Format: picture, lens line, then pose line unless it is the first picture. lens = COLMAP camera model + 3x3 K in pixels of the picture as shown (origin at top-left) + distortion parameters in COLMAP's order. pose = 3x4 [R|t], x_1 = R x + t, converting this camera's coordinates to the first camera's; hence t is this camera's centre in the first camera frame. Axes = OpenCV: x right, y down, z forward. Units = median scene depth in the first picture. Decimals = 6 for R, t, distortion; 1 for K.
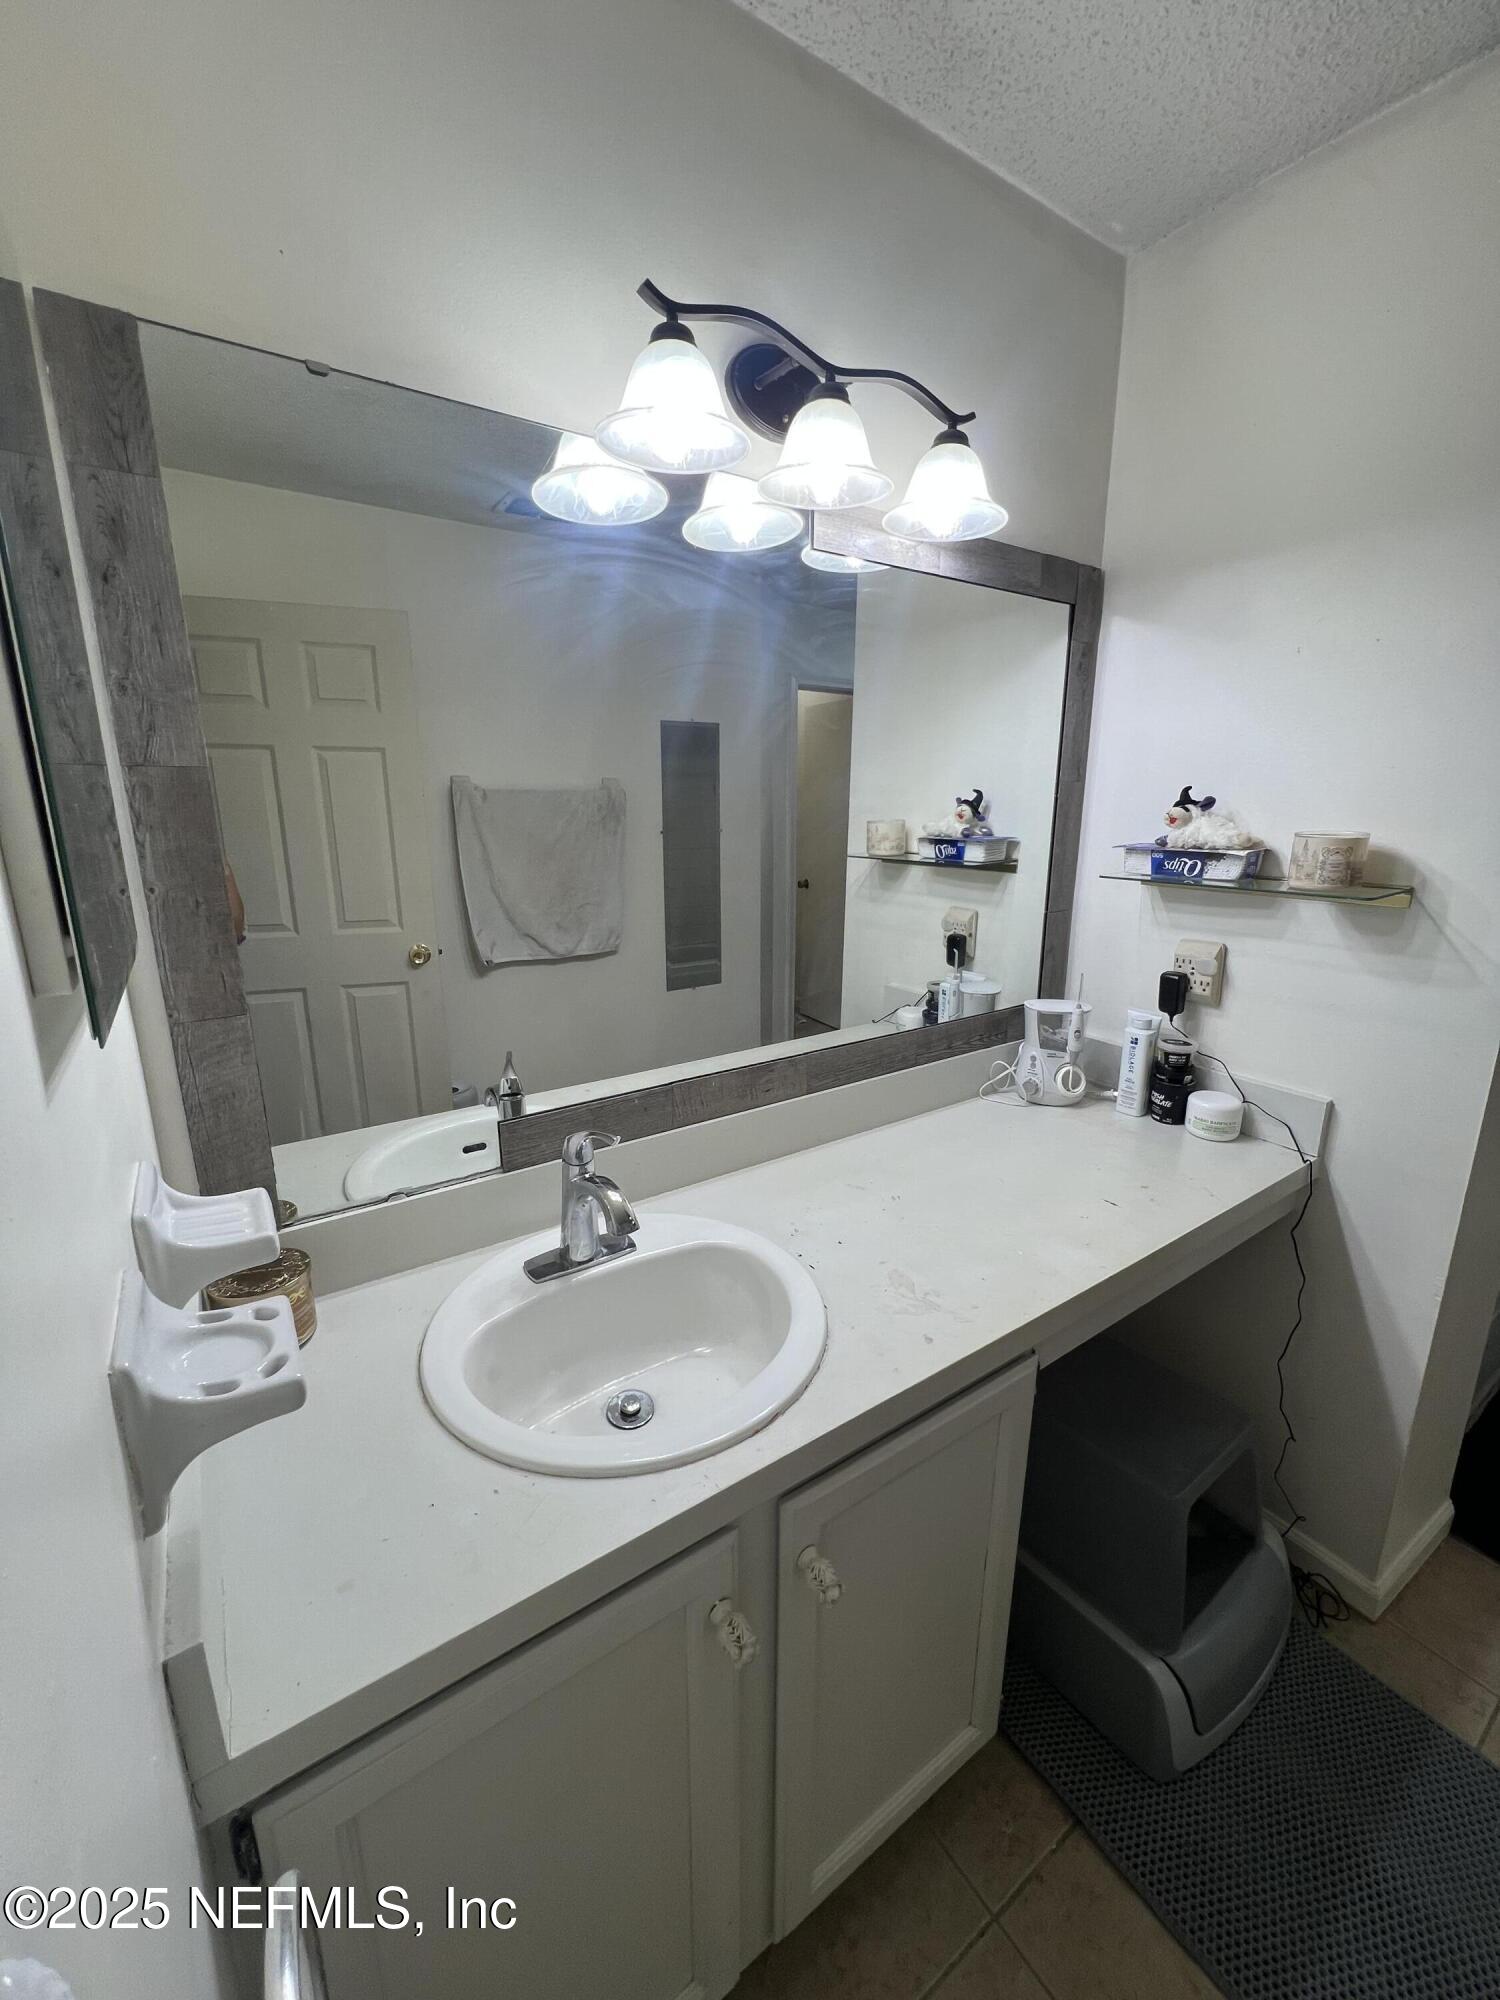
lens RADIAL K [[794.5, 0, 750.0], [0, 794.5, 997.4], [0, 0, 1]] dist [-0.004303, -0.000153]
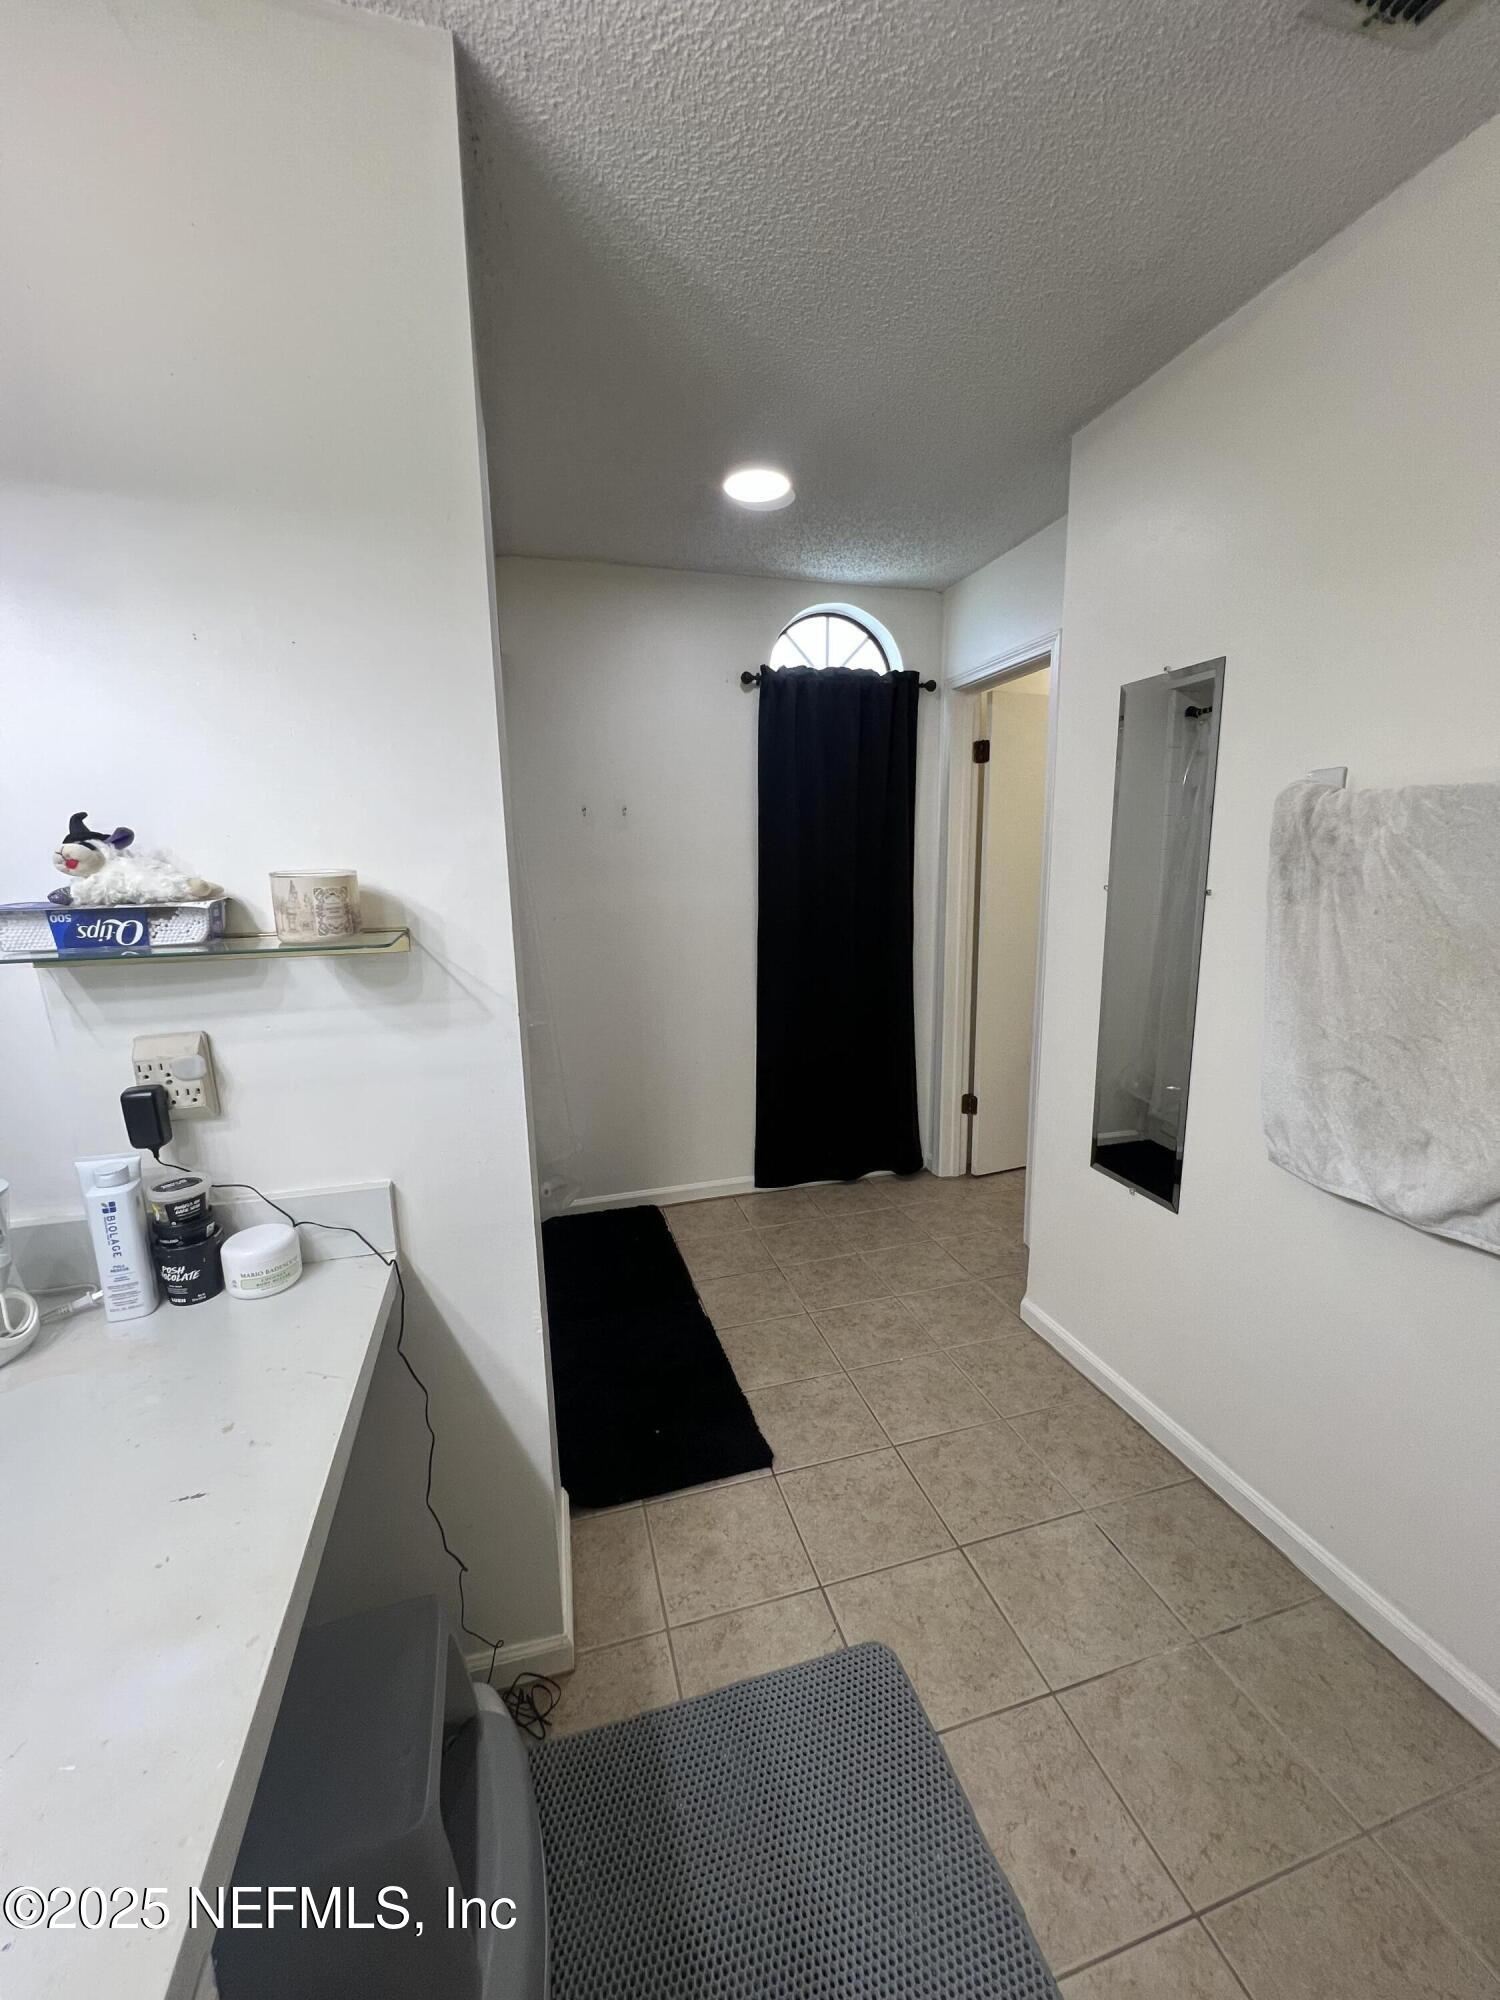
lens RADIAL K [[794.5, 0, 753.6], [0, 794.5, 999.0], [0, 0, 1]] dist [-0.004303, -0.000153]
pose [[0.313739, -0.171767, 0.933844, 0.087978], [0.242030, 0.965481, 0.096273, -0.044936], [-0.918145, 0.195814, 0.344481, 0.291619]]
